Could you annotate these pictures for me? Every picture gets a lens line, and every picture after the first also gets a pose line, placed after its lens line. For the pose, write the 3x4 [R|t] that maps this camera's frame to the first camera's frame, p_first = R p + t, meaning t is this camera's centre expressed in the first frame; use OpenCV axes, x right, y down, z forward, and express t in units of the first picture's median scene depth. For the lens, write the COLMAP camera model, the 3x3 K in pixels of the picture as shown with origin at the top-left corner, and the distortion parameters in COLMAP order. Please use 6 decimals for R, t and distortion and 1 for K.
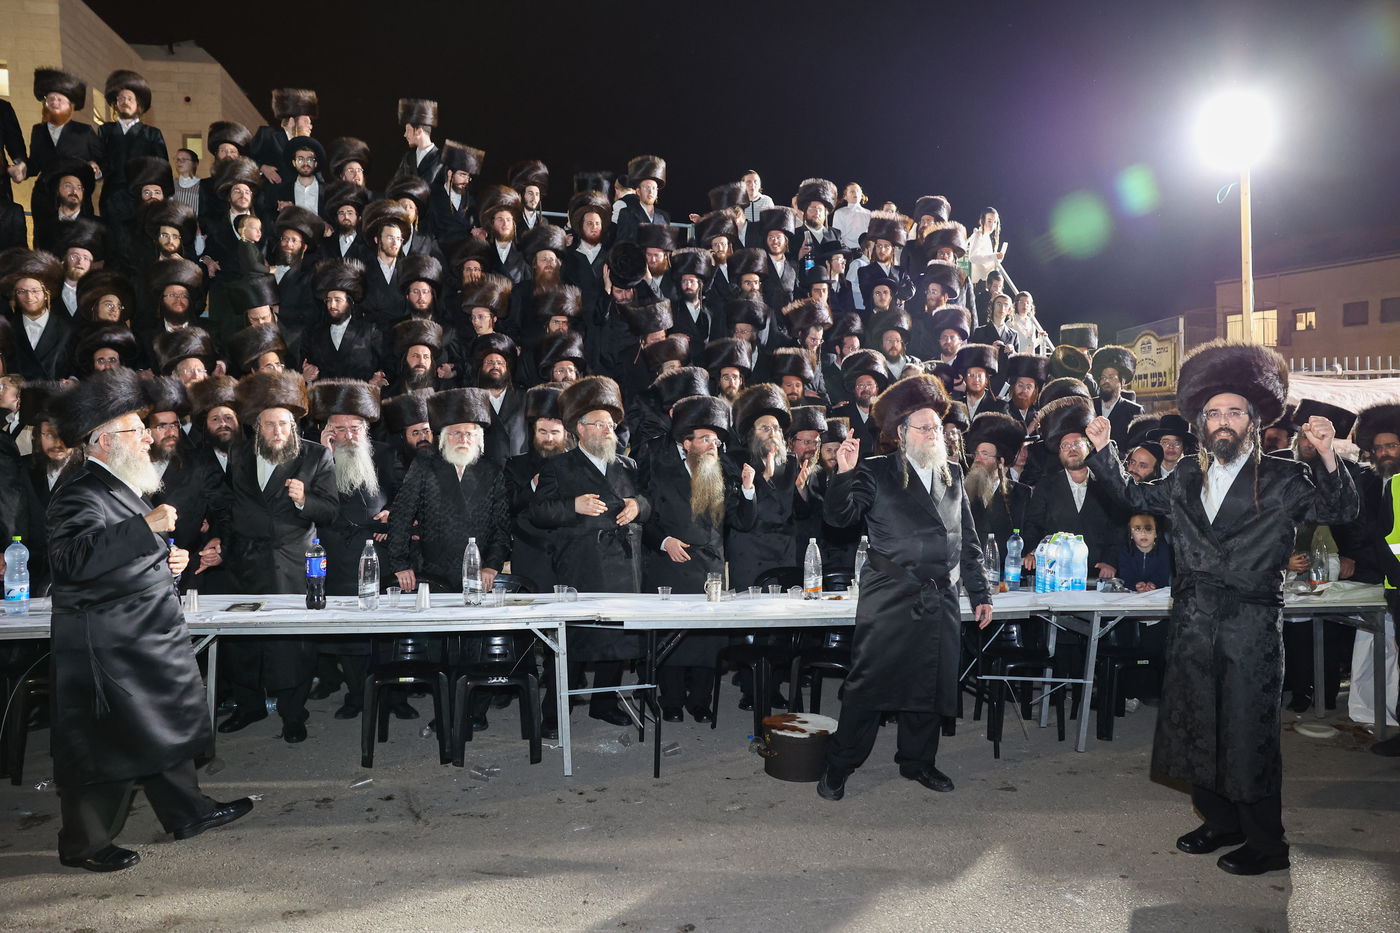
lens RADIAL K [[874.1, 0, 705.5], [0, 874.1, 478.8], [0, 0, 1]] dist [-0.036563, 0.015389]
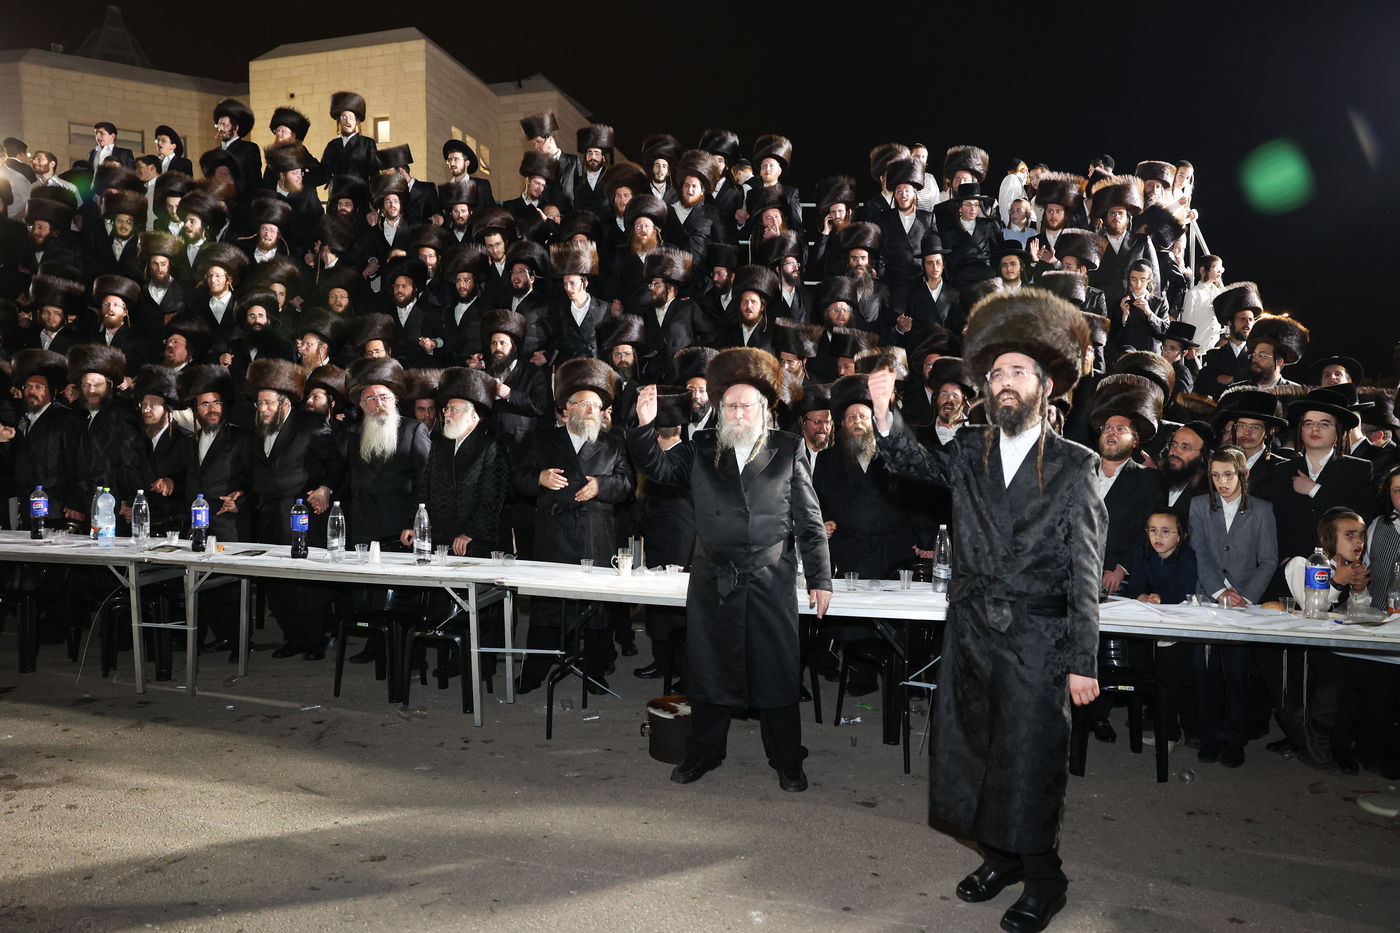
lens RADIAL K [[874.1, 0, 709.0], [0, 874.1, 482.2], [0, 0, 1]] dist [-0.036563, 0.015389]
pose [[0.929719, 0.028983, -0.367129, 0.498558], [-0.022859, 0.999518, 0.021019, 0.008064], [0.367561, -0.011150, 0.929933, 0.100795]]
